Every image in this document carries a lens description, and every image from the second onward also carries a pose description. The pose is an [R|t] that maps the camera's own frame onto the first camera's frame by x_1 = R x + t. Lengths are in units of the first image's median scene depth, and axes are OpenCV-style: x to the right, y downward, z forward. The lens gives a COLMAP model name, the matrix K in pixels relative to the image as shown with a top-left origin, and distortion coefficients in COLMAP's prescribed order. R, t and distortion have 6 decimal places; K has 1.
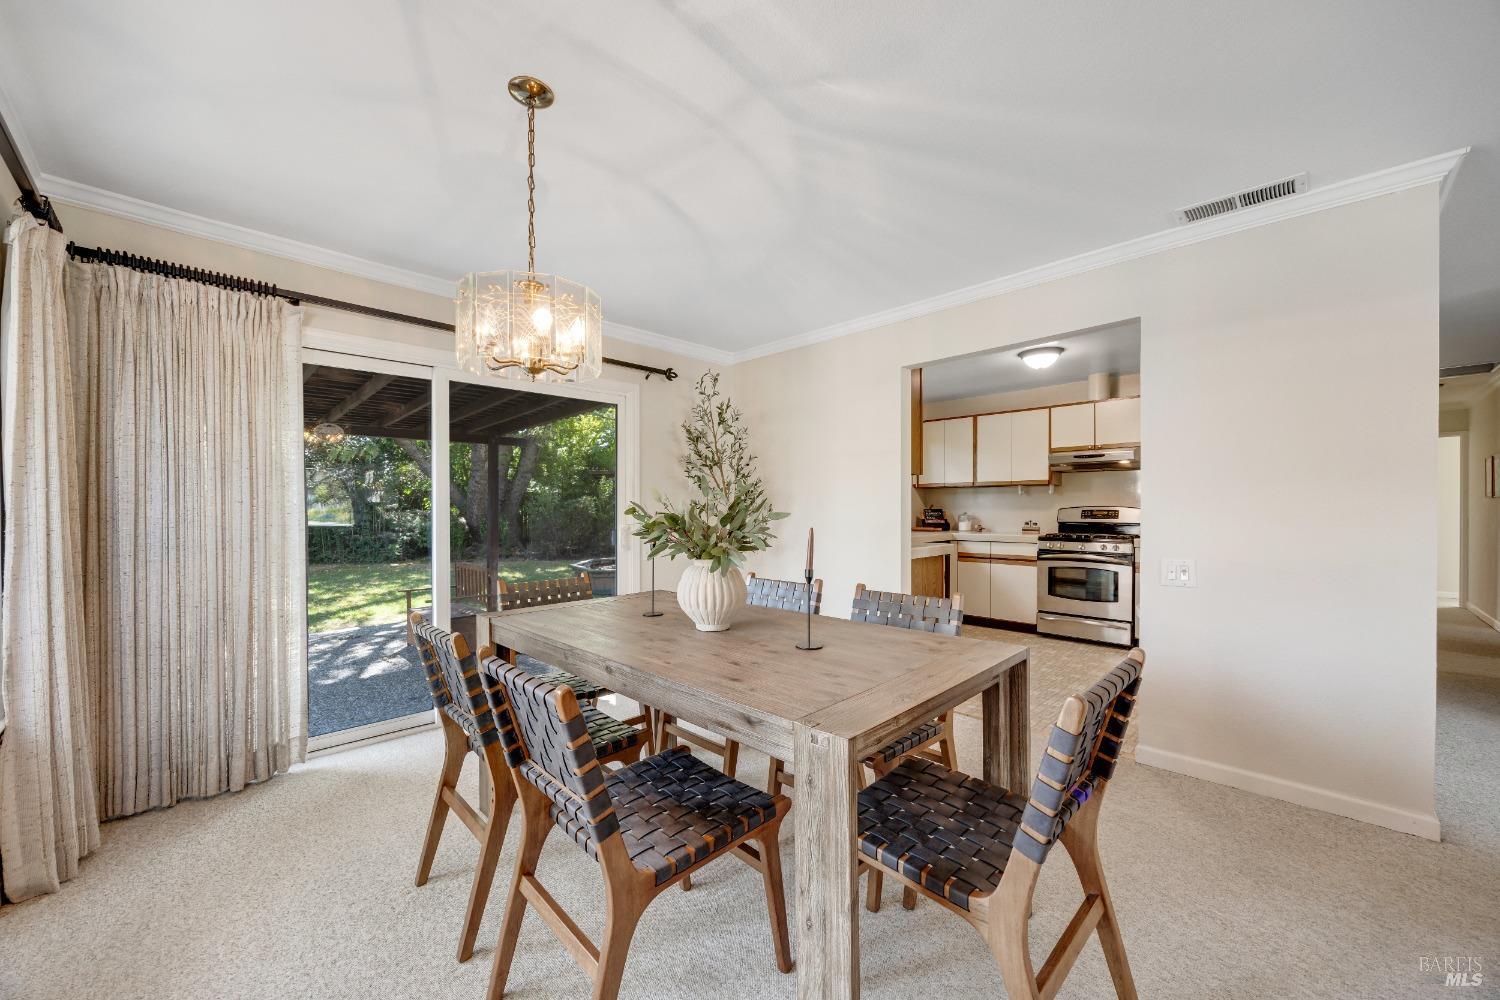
lens RADIAL K [[569.7, 0, 755.3], [0, 569.7, 509.8], [0, 0, 1]] dist [-0.002418, 0.000021]
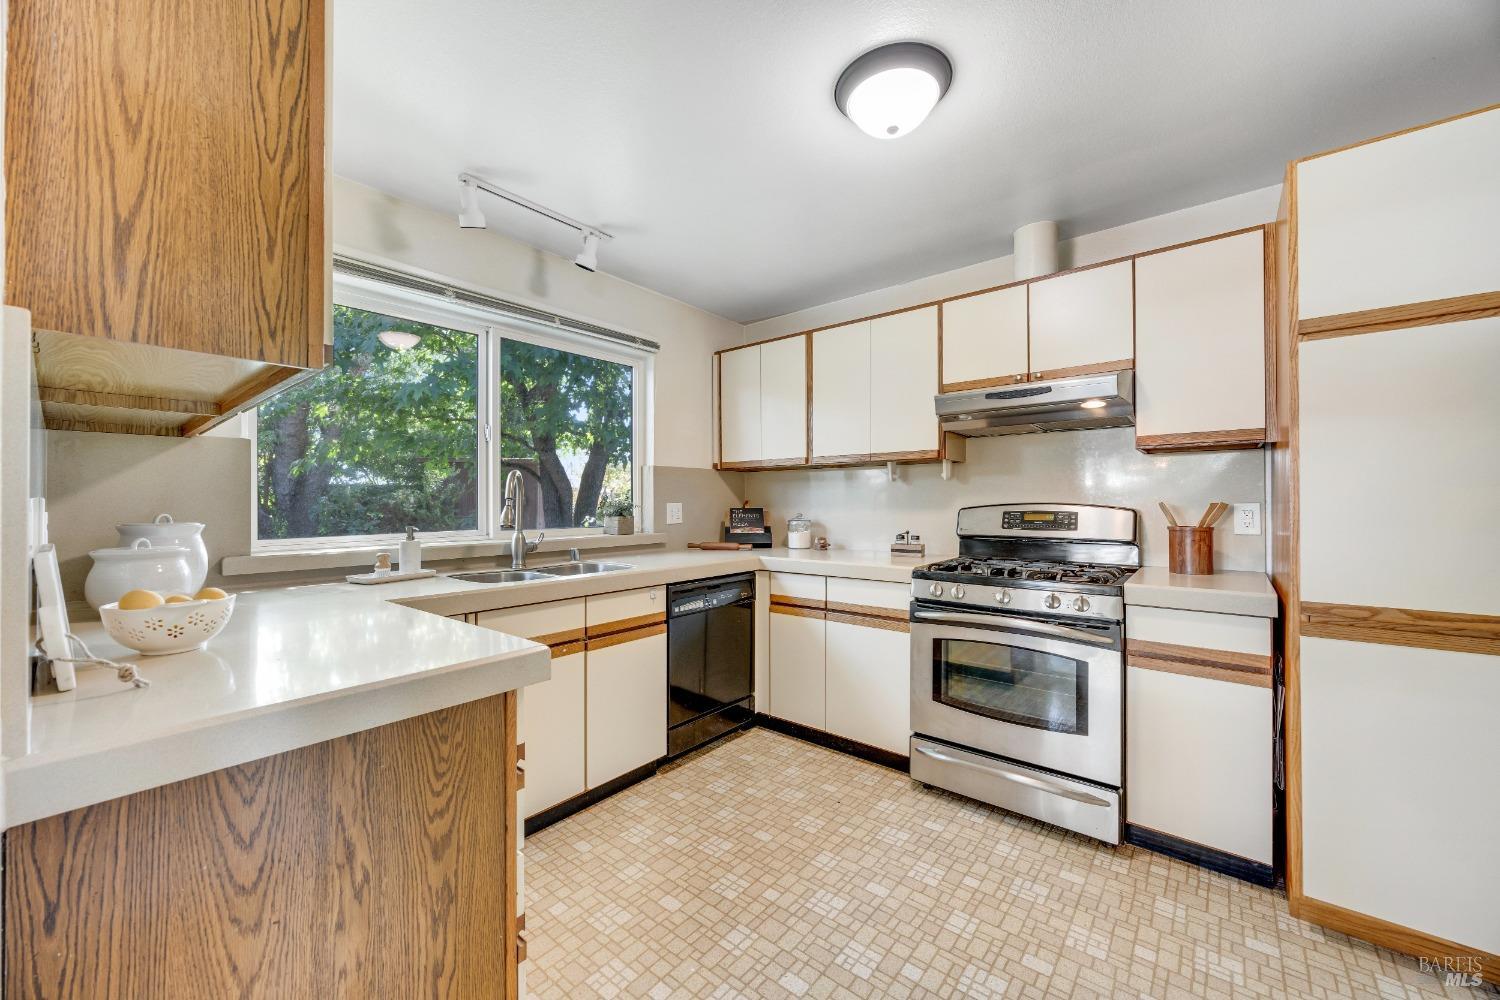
lens RADIAL K [[566.6, 0, 745.7], [0, 566.6, 501.3], [0, 0, 1]] dist [-0.004520, -0.000068]
pose [[0.995552, 0.001348, 0.094203, 0.318396], [-0.000668, 0.999973, -0.007253, -0.004793], [-0.094211, 0.007158, 0.995527, 0.555219]]
